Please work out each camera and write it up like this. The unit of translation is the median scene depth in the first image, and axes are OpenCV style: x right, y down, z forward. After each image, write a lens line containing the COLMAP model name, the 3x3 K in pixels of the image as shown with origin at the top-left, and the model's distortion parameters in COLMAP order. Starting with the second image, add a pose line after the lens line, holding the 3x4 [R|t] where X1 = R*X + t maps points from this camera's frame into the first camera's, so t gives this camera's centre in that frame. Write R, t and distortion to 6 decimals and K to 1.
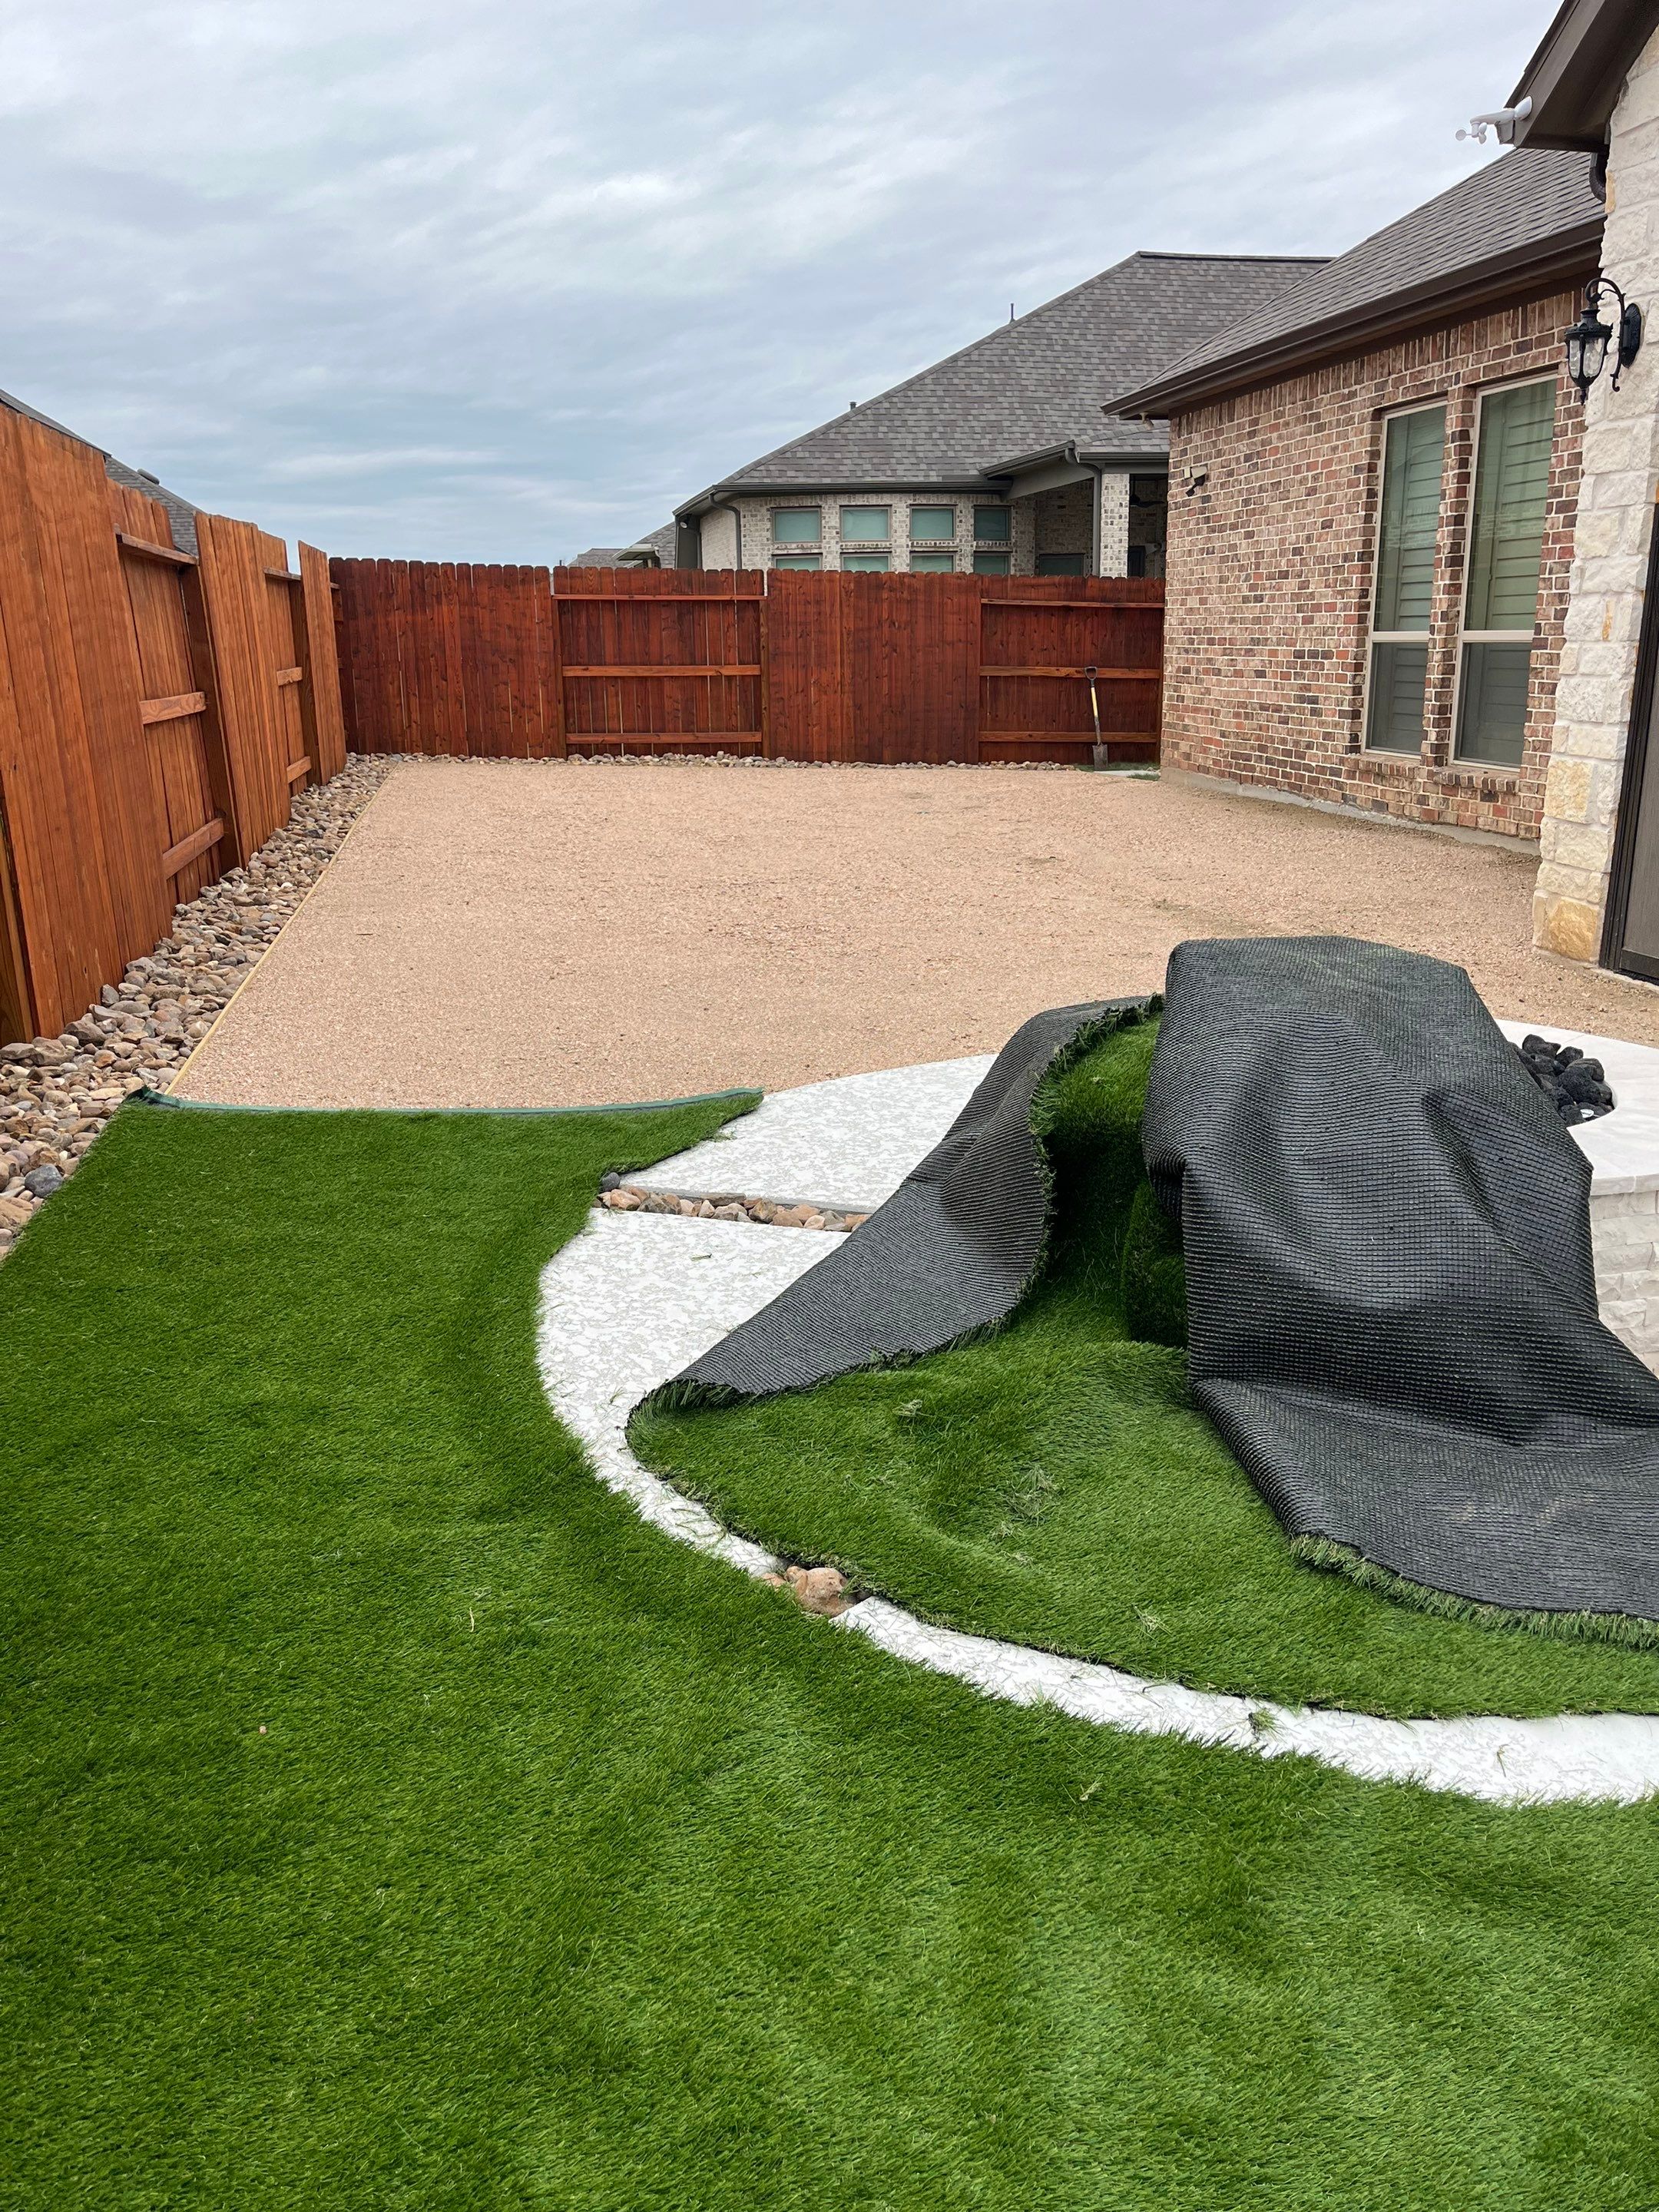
lens RADIAL K [[1698.2, 0, 826.6], [0, 1698.2, 1116.1], [0, 0, 1]] dist [0.048238, -0.003403]
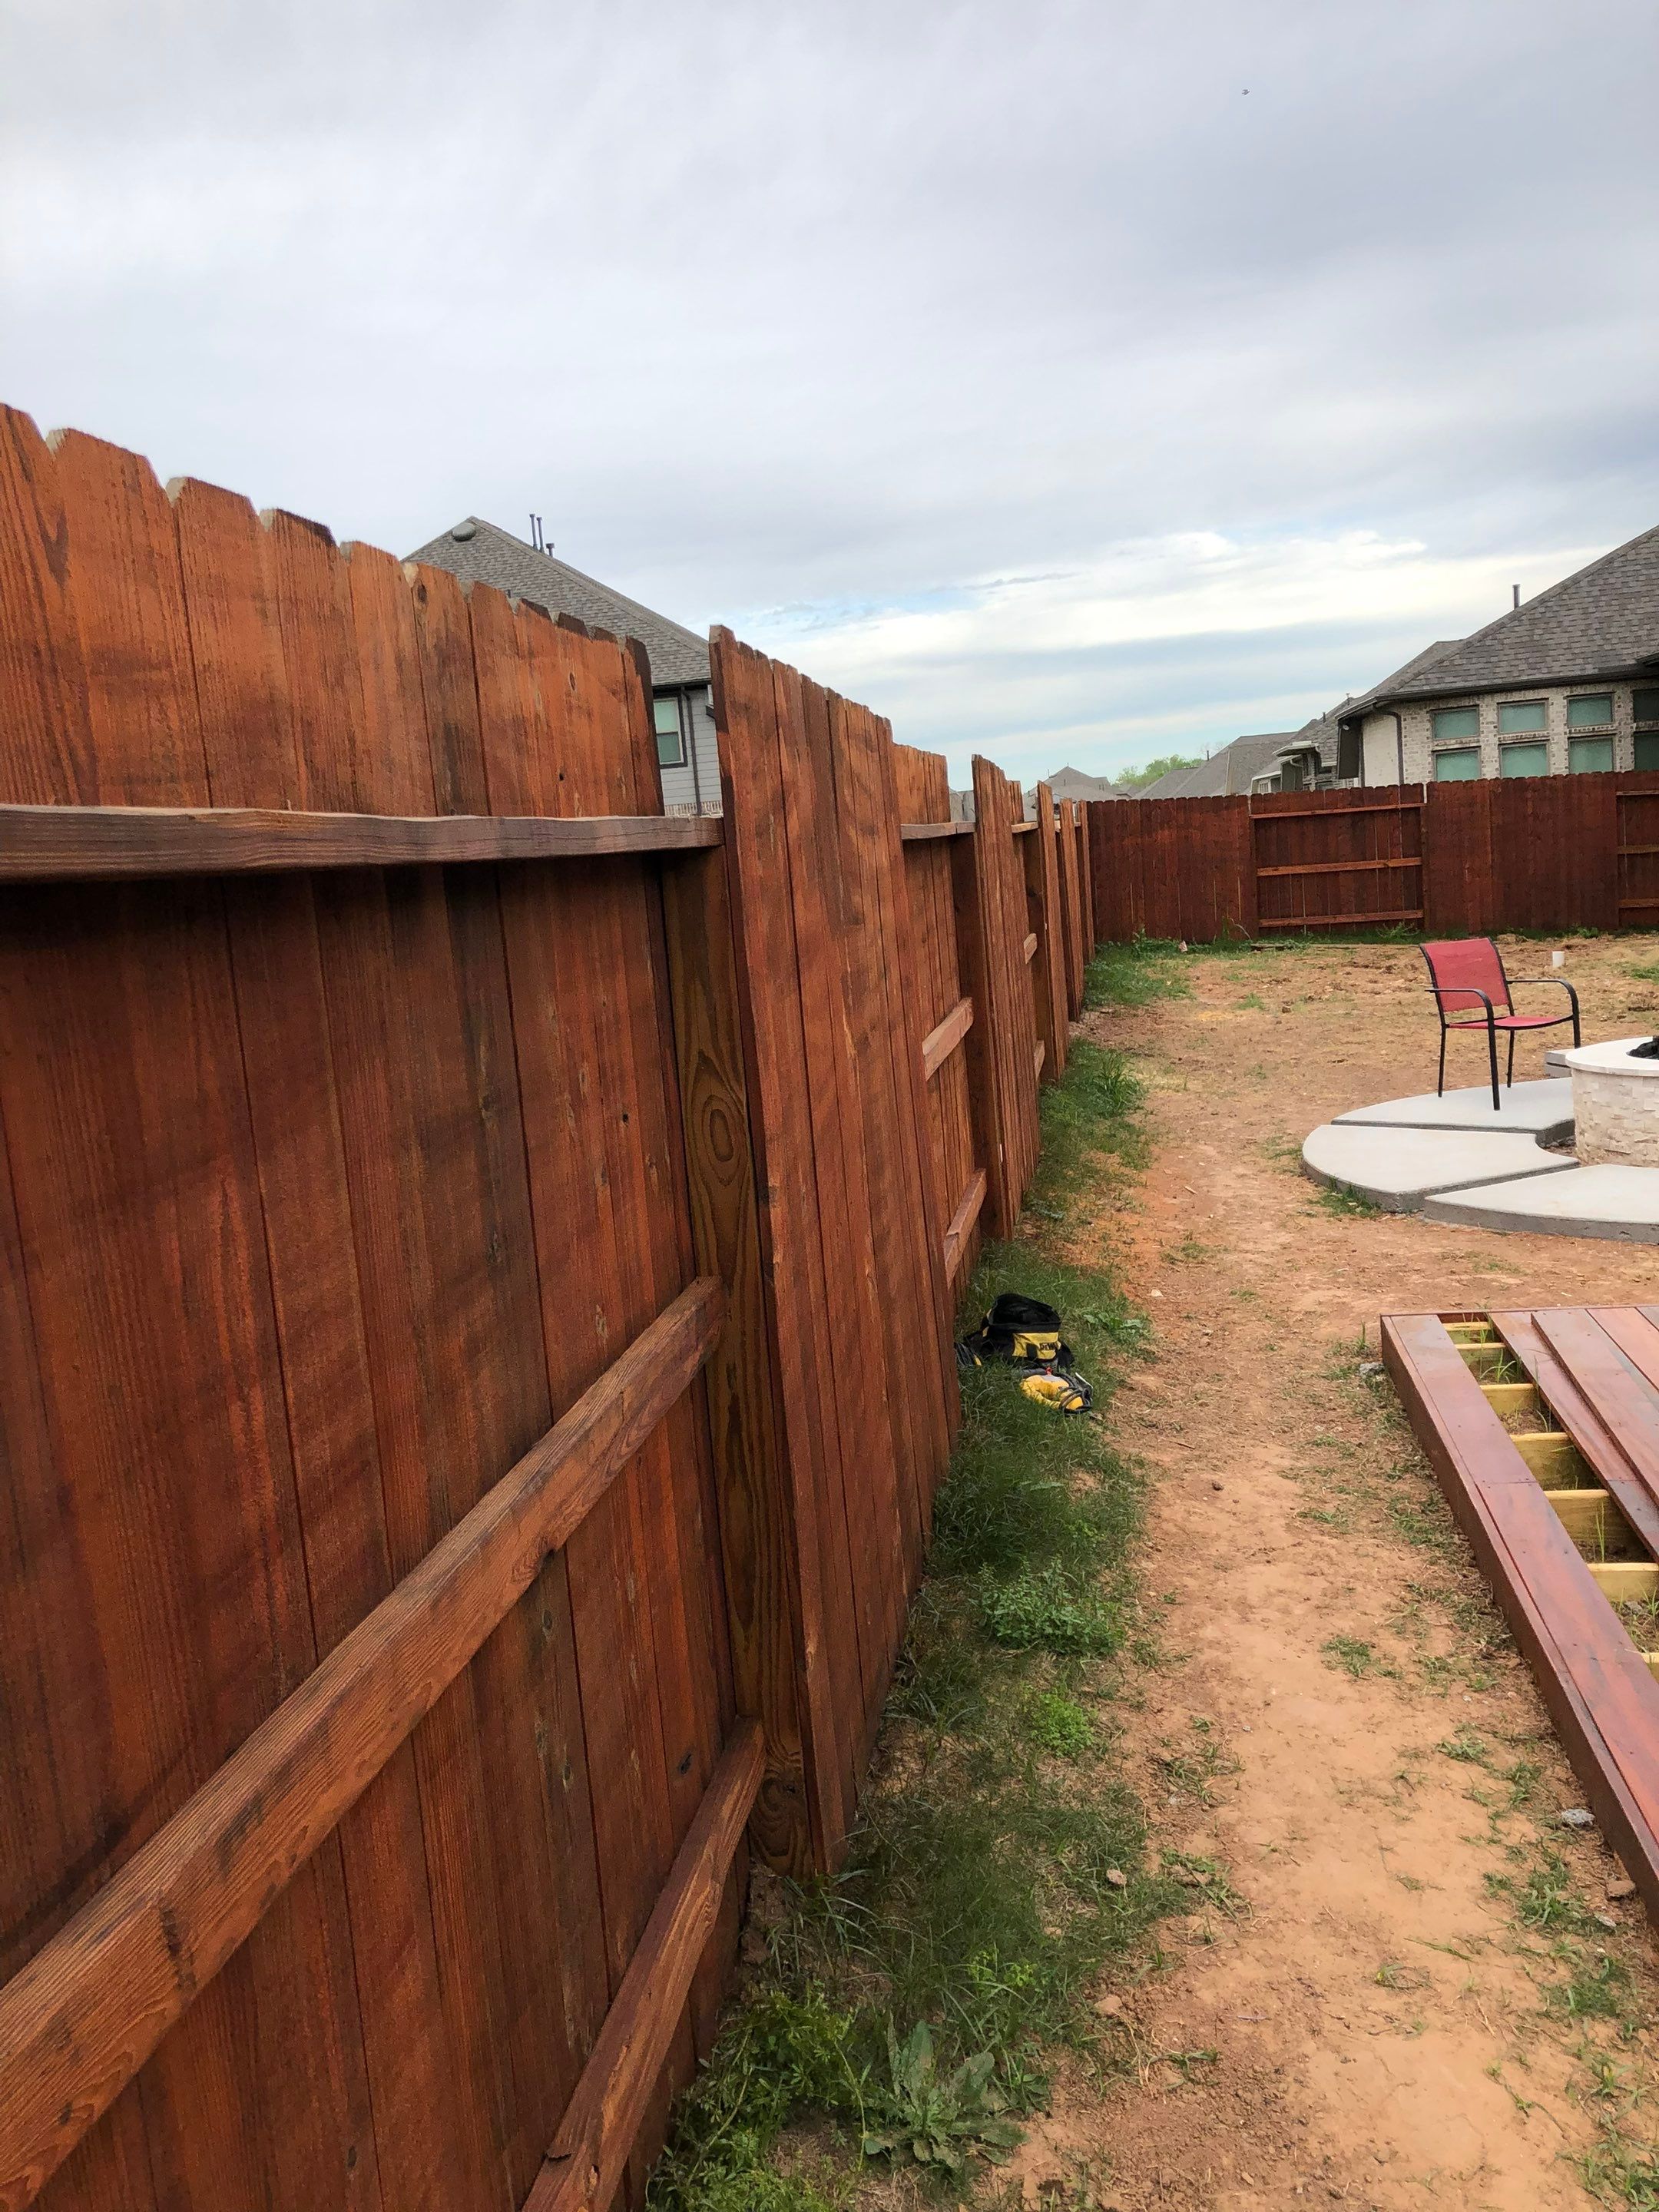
lens RADIAL K [[1791.4, 0, 829.5], [0, 1791.4, 1106.0], [0, 0, 1]] dist [0.033210, -0.094360]
pose [[0.936314, -0.014031, -0.350883, 0.017964], [-0.028027, 0.993028, -0.114497, 0.097095], [0.350043, 0.117039, 0.929393, -0.437785]]
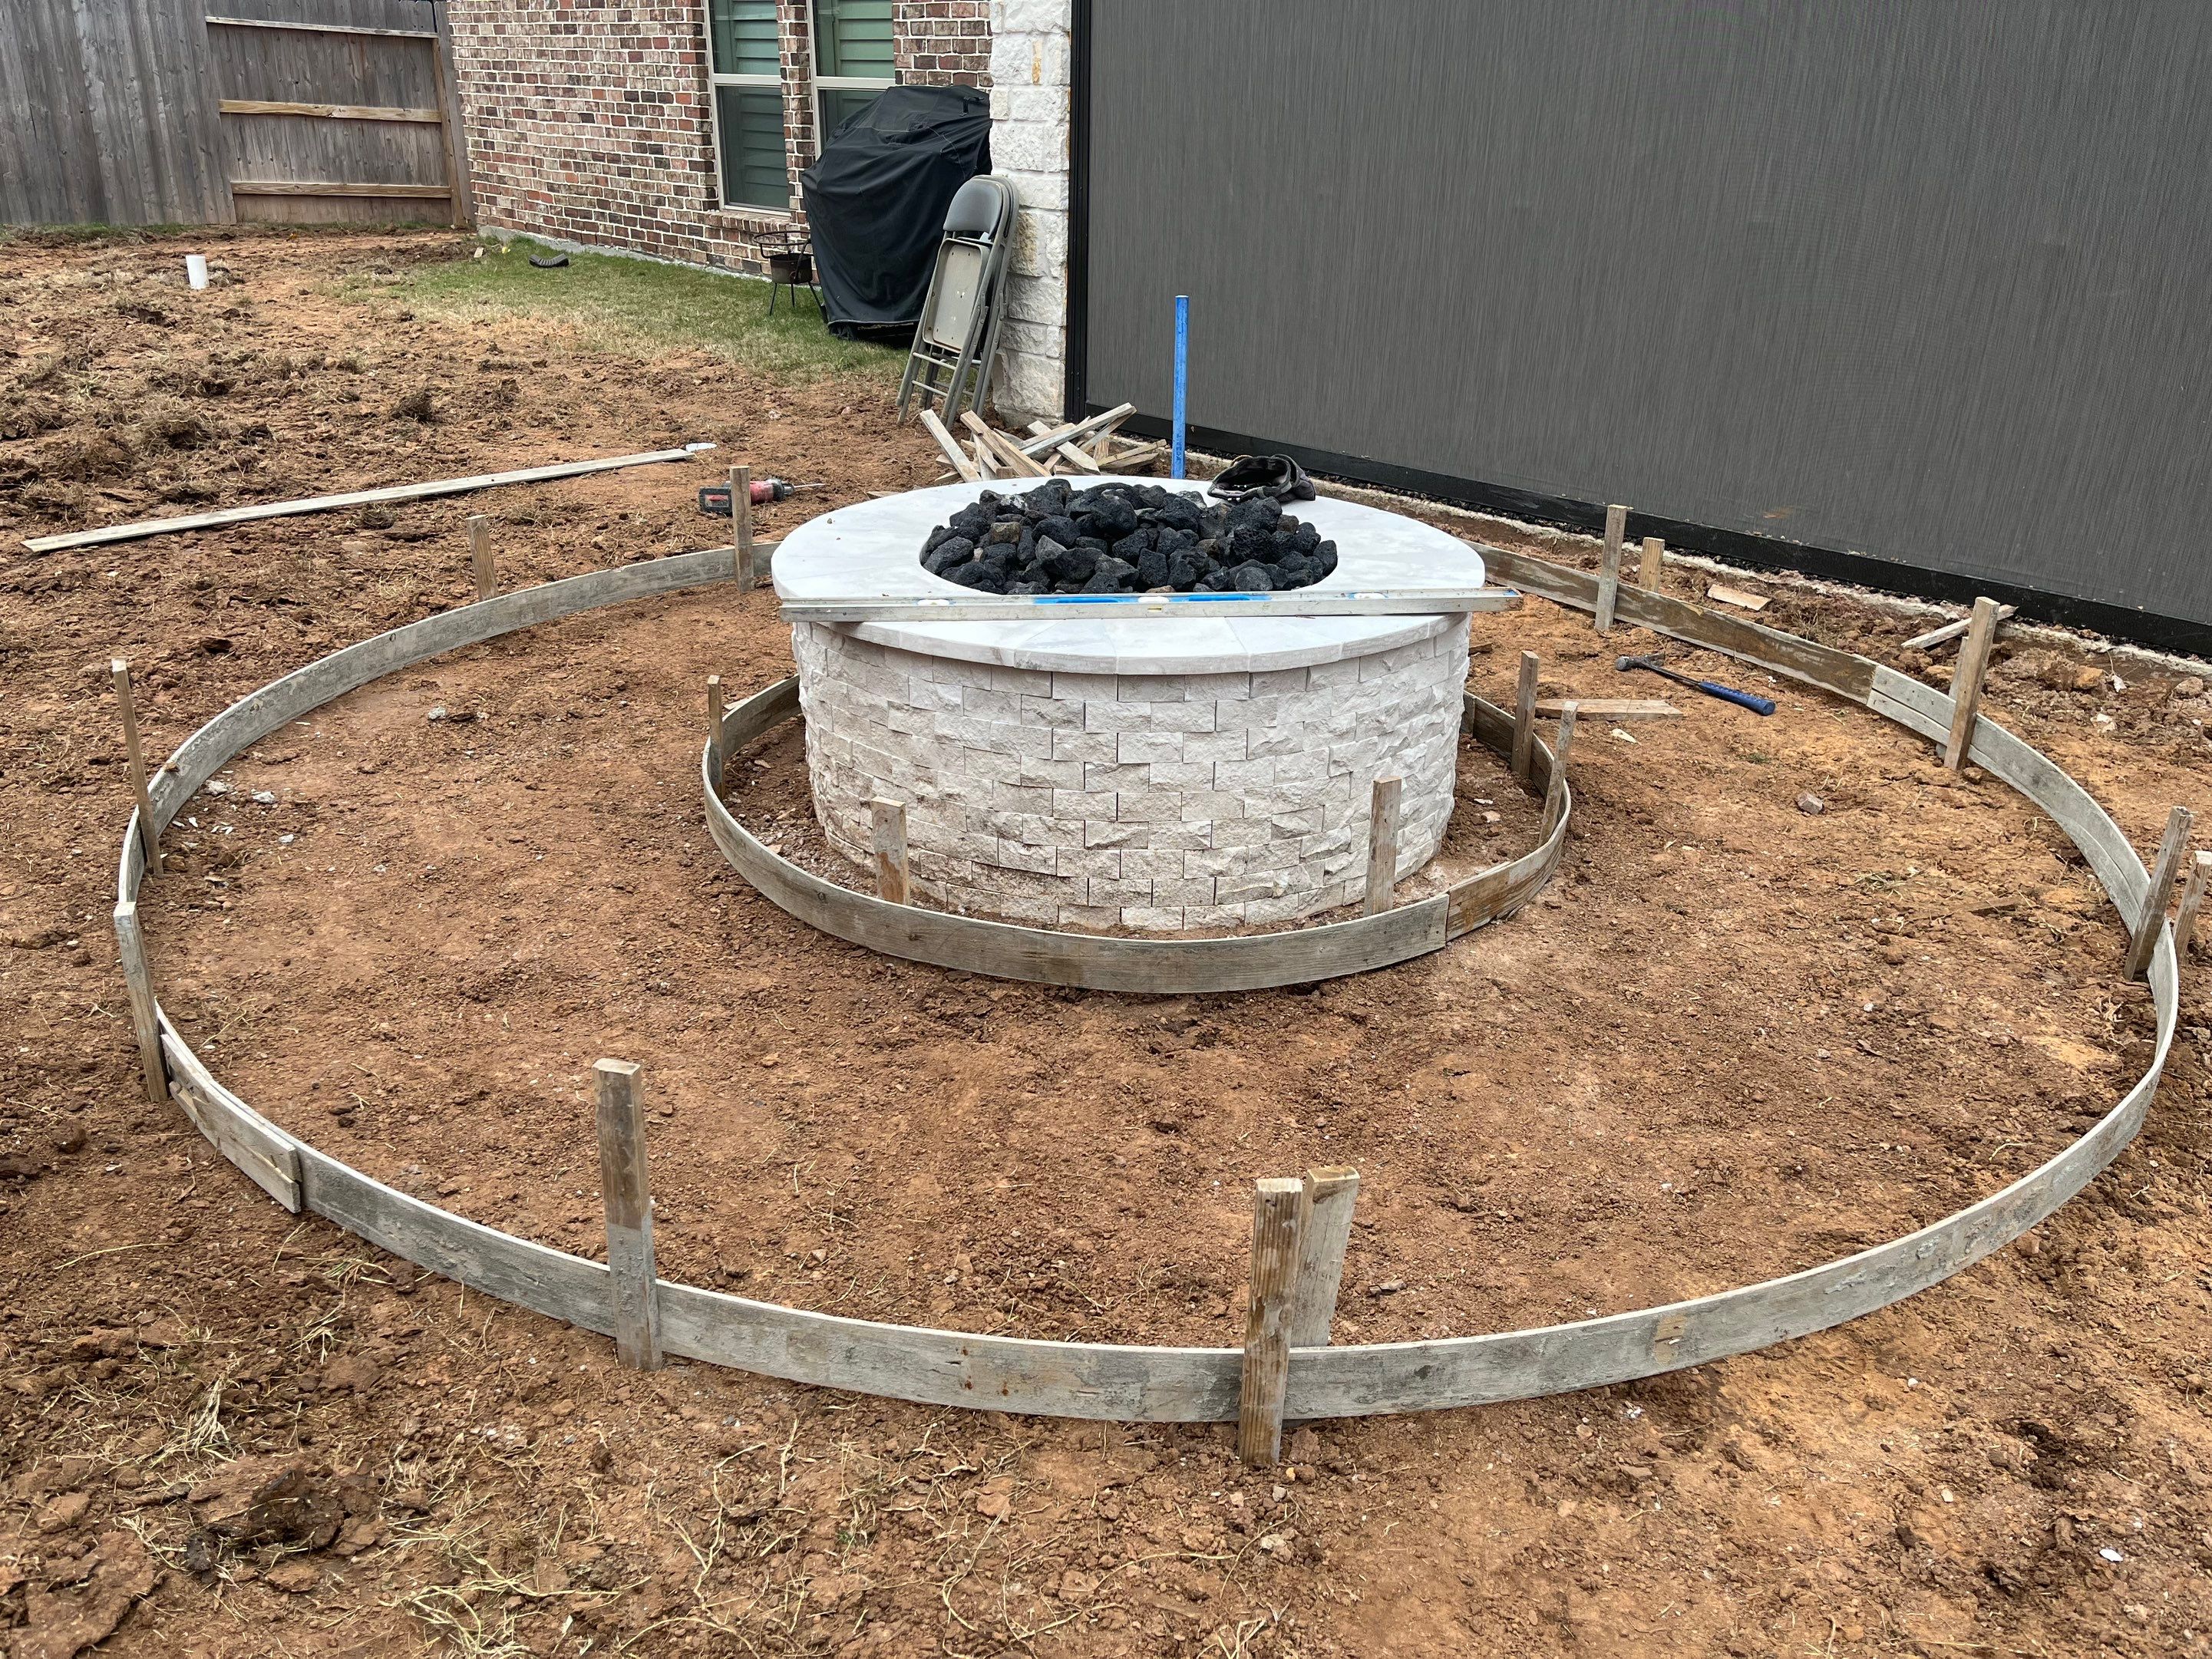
lens RADIAL K [[1678.7, 0, 1110.6], [0, 1678.7, 834.5], [0, 0, 1]] dist [0.065033, -0.065505]
pose [[0.839119, -0.186173, 0.511096, -0.045104], [0.114399, 0.978991, 0.168788, -0.006803], [-0.531782, -0.083164, 0.842788, 0.059896]]
